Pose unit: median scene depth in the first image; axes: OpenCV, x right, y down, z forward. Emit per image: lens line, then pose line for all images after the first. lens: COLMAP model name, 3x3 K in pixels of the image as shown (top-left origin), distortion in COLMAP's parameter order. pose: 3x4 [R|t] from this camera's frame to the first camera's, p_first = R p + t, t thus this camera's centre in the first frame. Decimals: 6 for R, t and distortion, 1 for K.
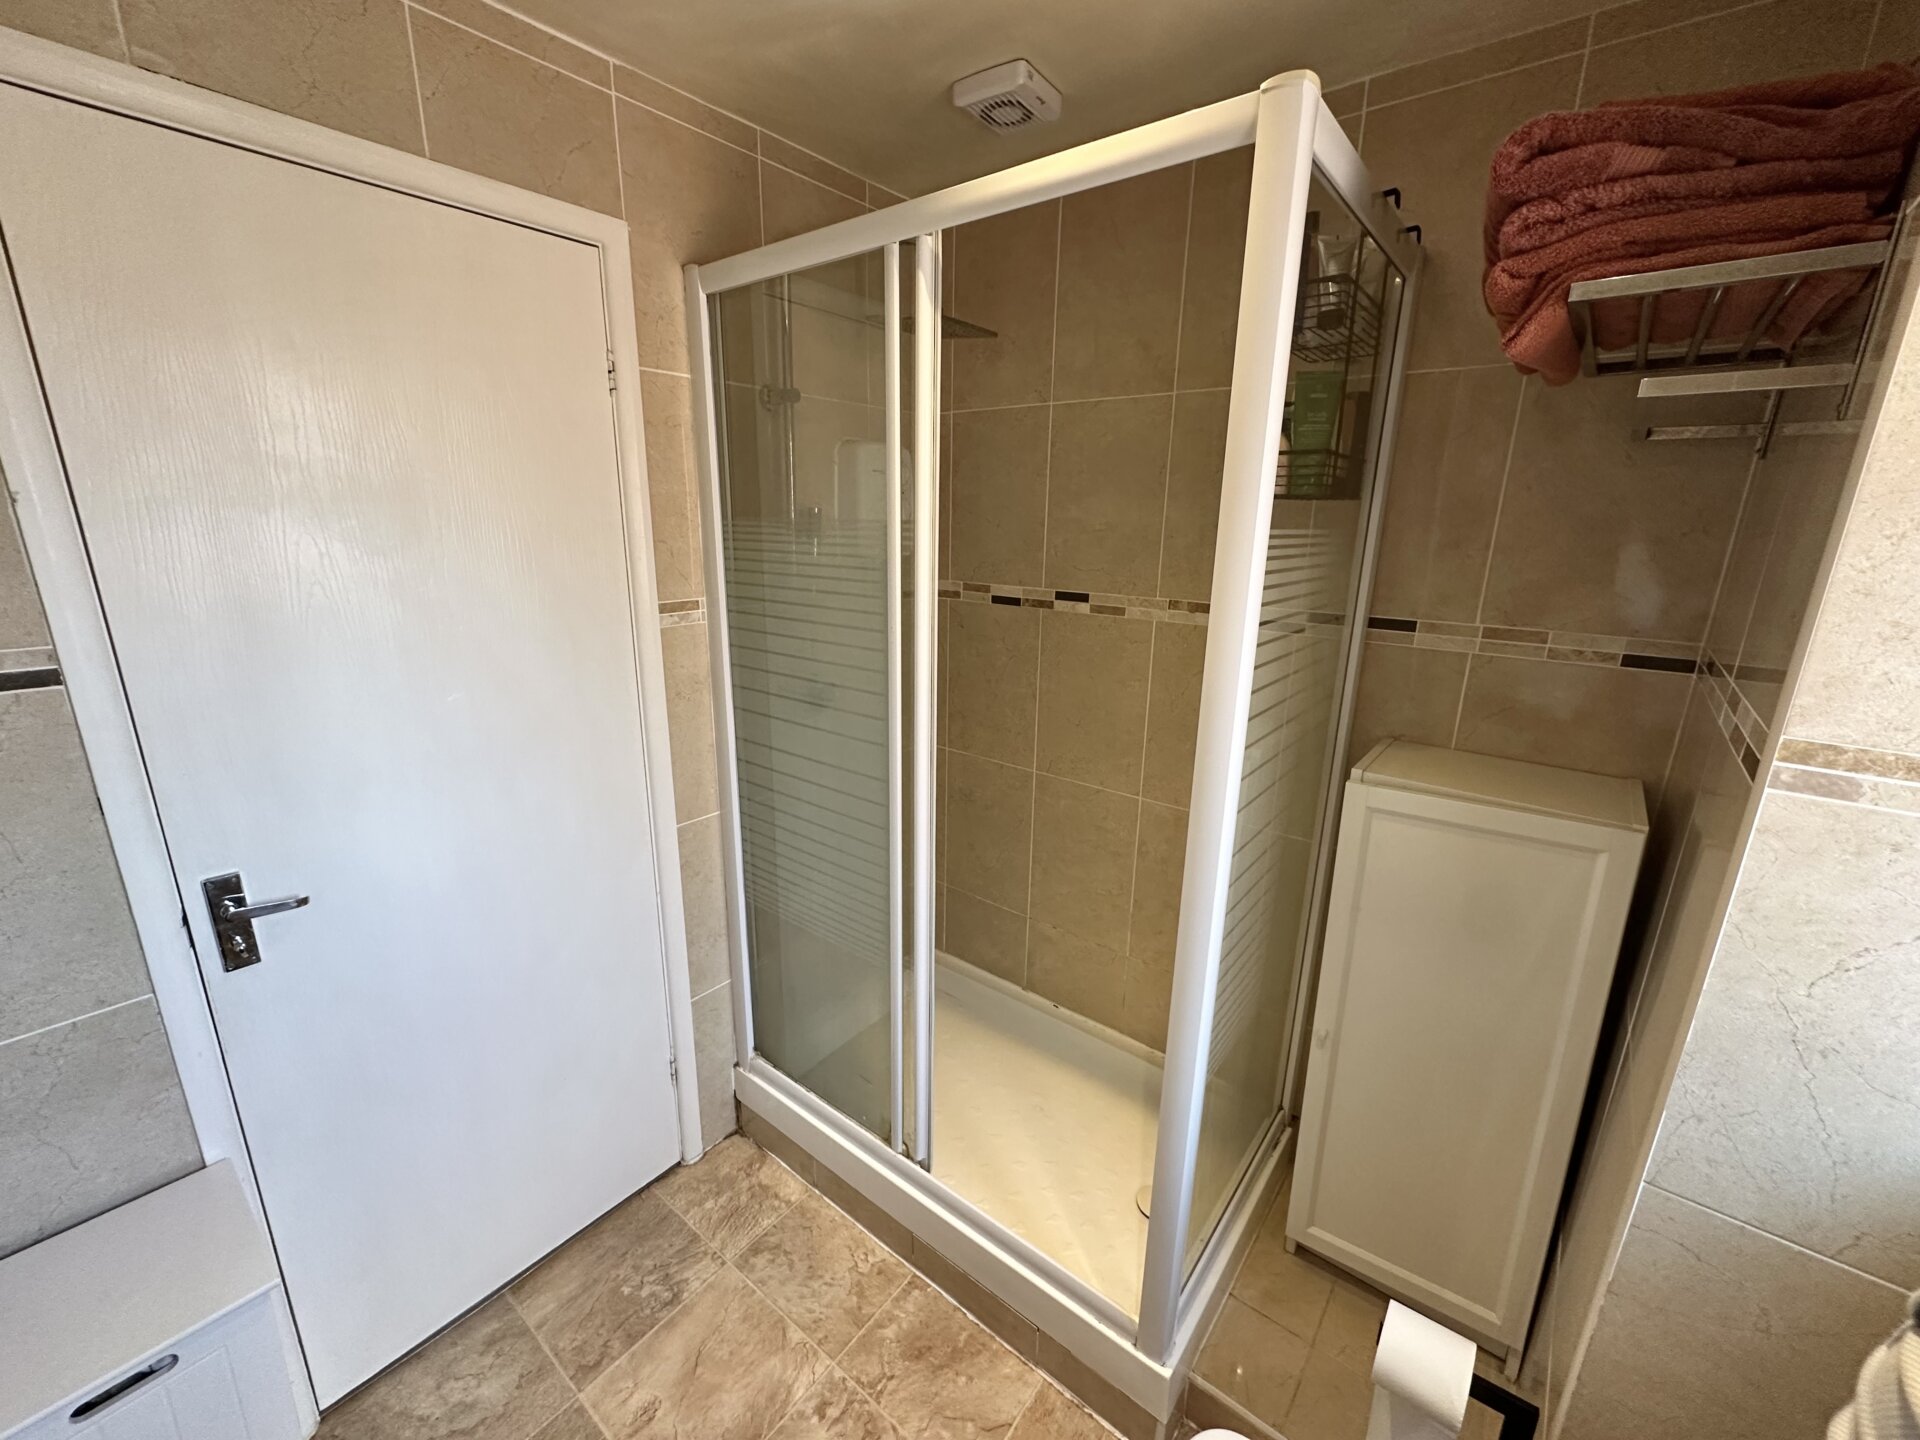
lens RADIAL K [[766.5, 0, 961.9], [0, 766.5, 722.0], [0, 0, 1]] dist [0.000124, 0.000718]
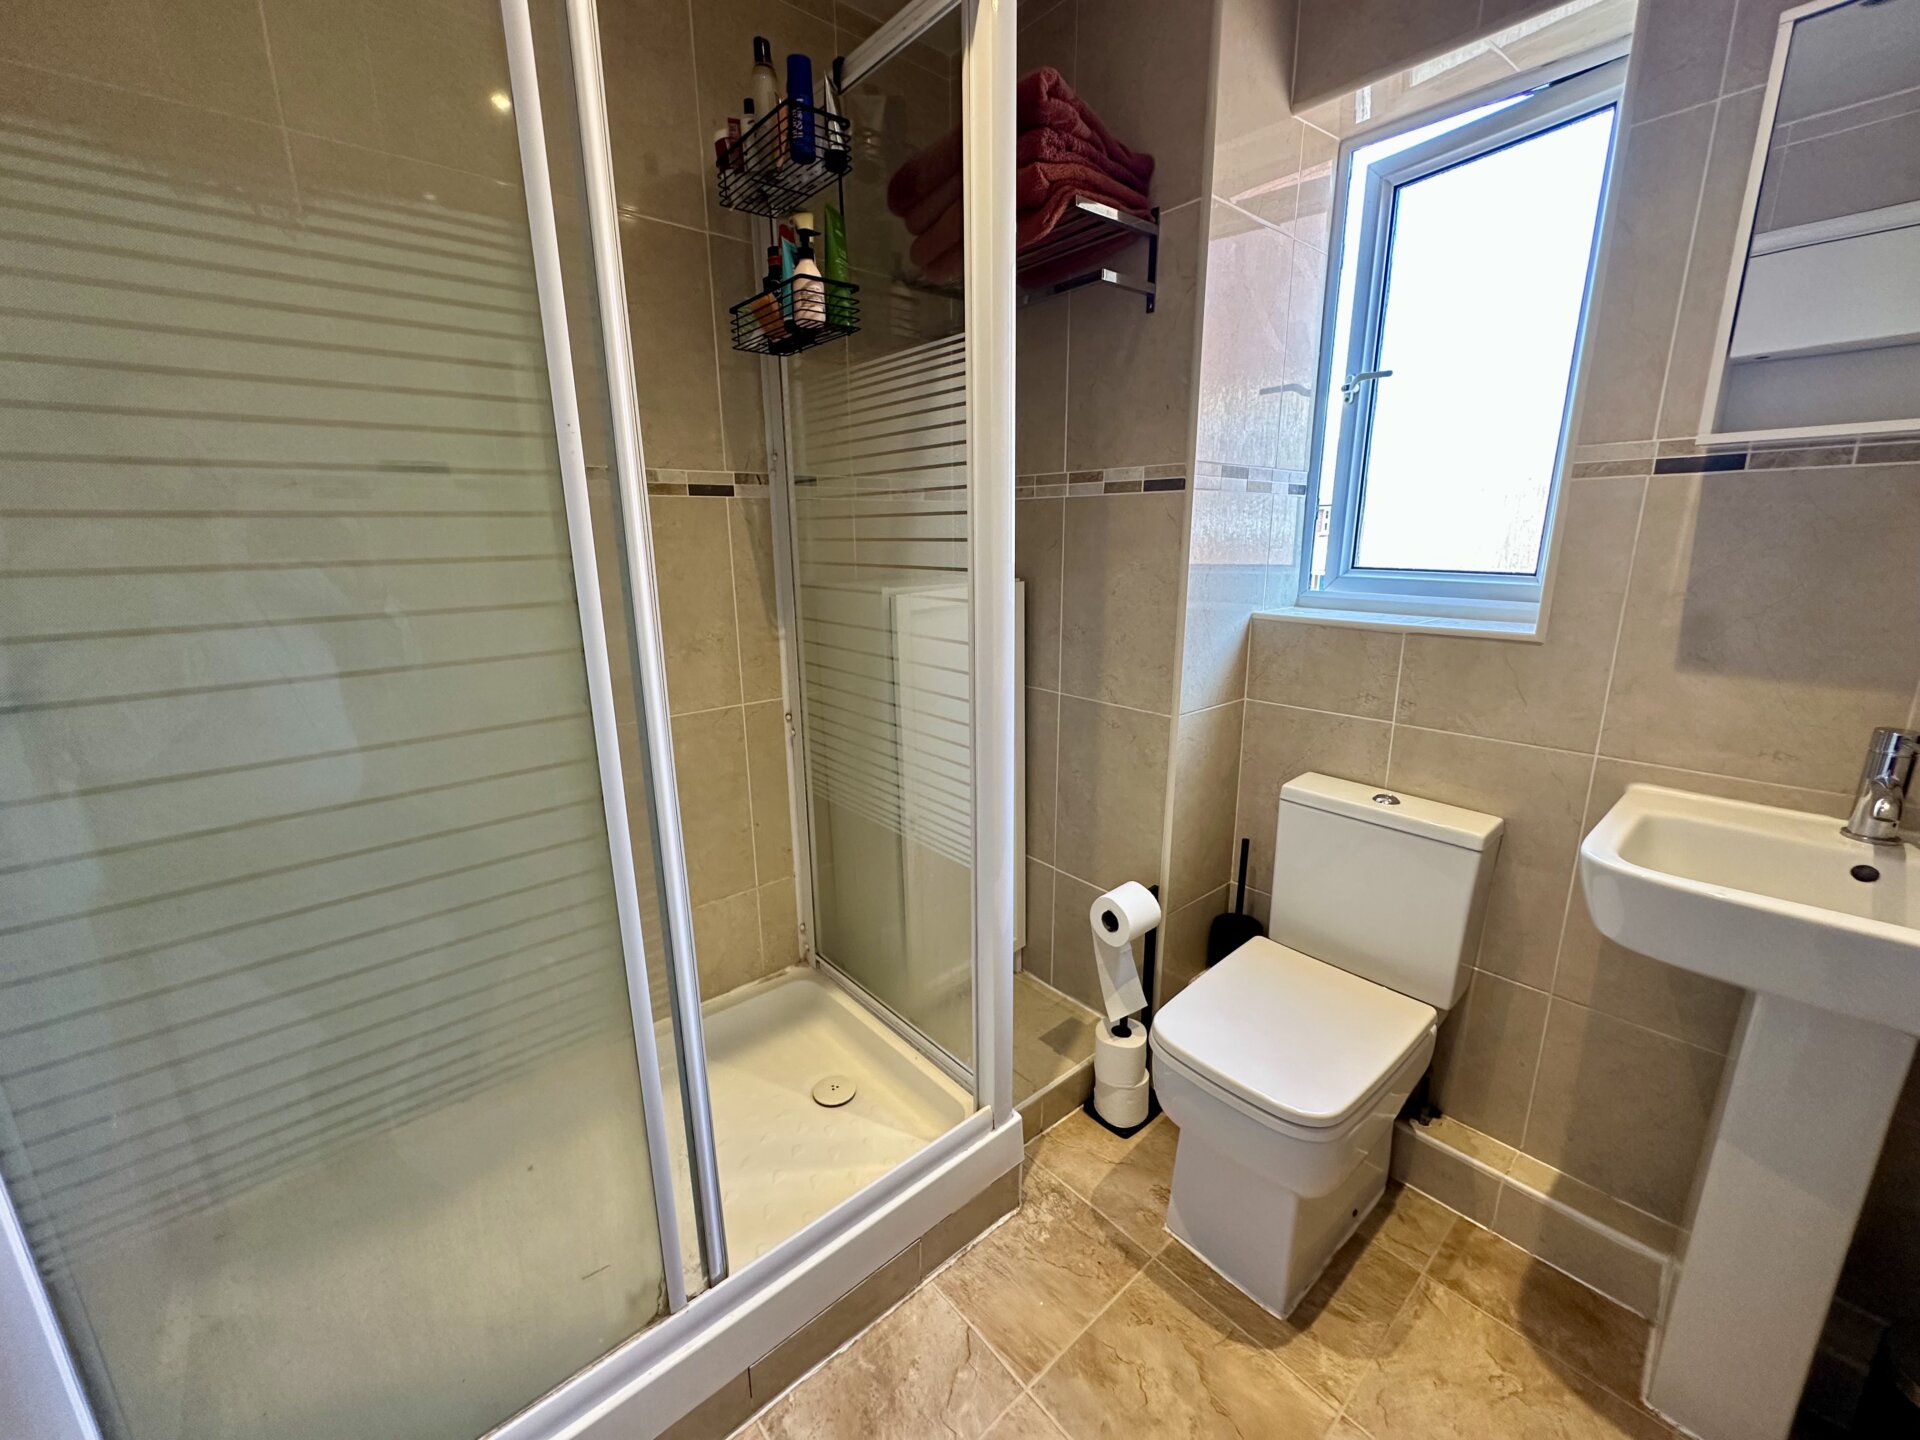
lens RADIAL K [[766.5, 0, 960.1], [0, 766.5, 719.2], [0, 0, 1]] dist [0.000124, 0.000718]
pose [[0.191008, -0.256744, 0.947417, -0.594109], [0.268769, 0.941981, 0.201085, 0.043076], [-0.944076, 0.216228, 0.248931, 0.598557]]
